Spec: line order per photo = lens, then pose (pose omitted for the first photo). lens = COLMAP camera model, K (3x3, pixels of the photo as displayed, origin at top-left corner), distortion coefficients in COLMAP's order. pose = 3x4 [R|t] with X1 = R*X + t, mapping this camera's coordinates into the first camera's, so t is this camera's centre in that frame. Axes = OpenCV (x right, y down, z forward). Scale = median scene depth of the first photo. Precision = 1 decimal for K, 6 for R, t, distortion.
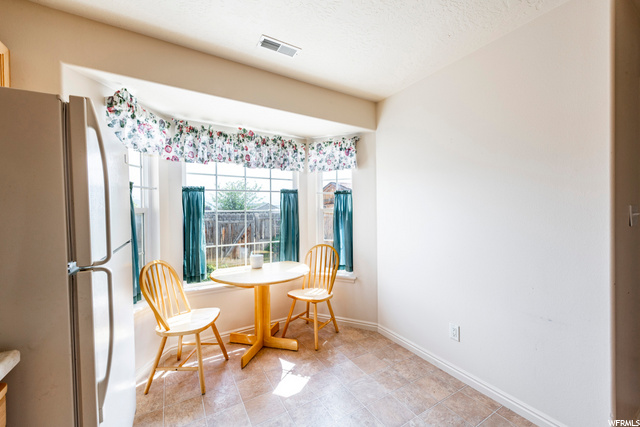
lens RADIAL K [[255.1, 0, 322.8], [0, 255.1, 212.6], [0, 0, 1]] dist [0.014942, 0.000003]
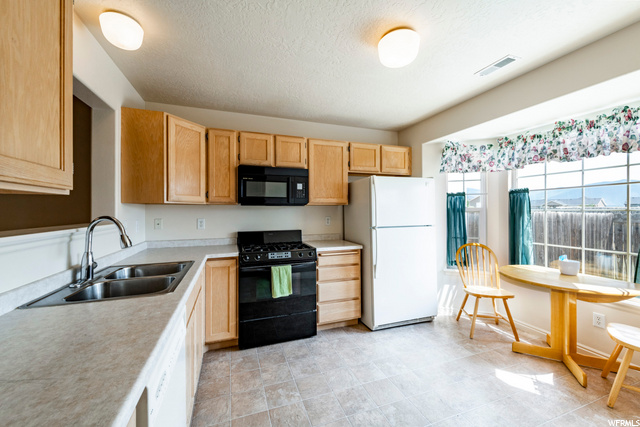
lens RADIAL K [[255.1, 0, 321.7], [0, 255.1, 211.4], [0, 0, 1]] dist [0.014942, 0.000003]
pose [[-0.188878, 0.008664, -0.981962, 0.831584], [-0.006473, 0.999928, 0.010068, -0.004823], [0.981979, 0.008258, -0.188809, 0.350267]]
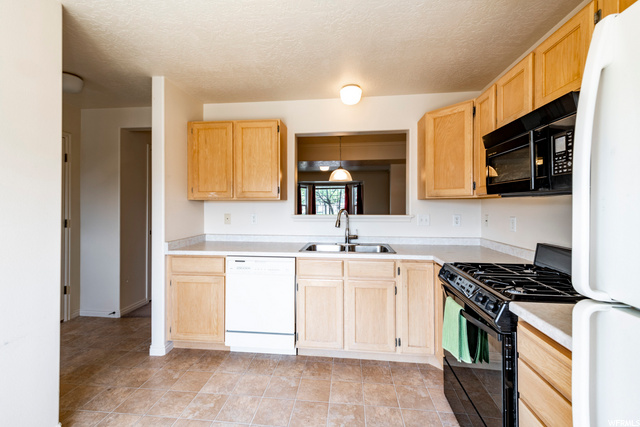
lens RADIAL K [[270.3, 0, 314.5], [0, 270.3, 204.9], [0, 0, 1]] dist [0.009079, -0.001058]
pose [[-0.784371, 0.008622, 0.620232, -0.251989], [0.012524, 0.999920, 0.001939, -0.005243], [-0.620165, 0.009289, -0.784416, 0.684827]]
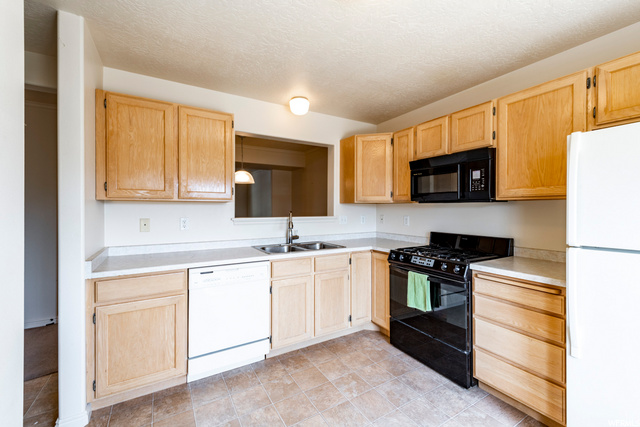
lens RADIAL K [[270.3, 0, 317.4], [0, 270.3, 210.6], [0, 0, 1]] dist [0.009079, -0.001058]
pose [[-0.999840, 0.005835, 0.016935, 0.203843], [0.006168, 0.999786, 0.019727, -0.010967], [-0.016817, 0.019828, -0.999662, 0.917854]]
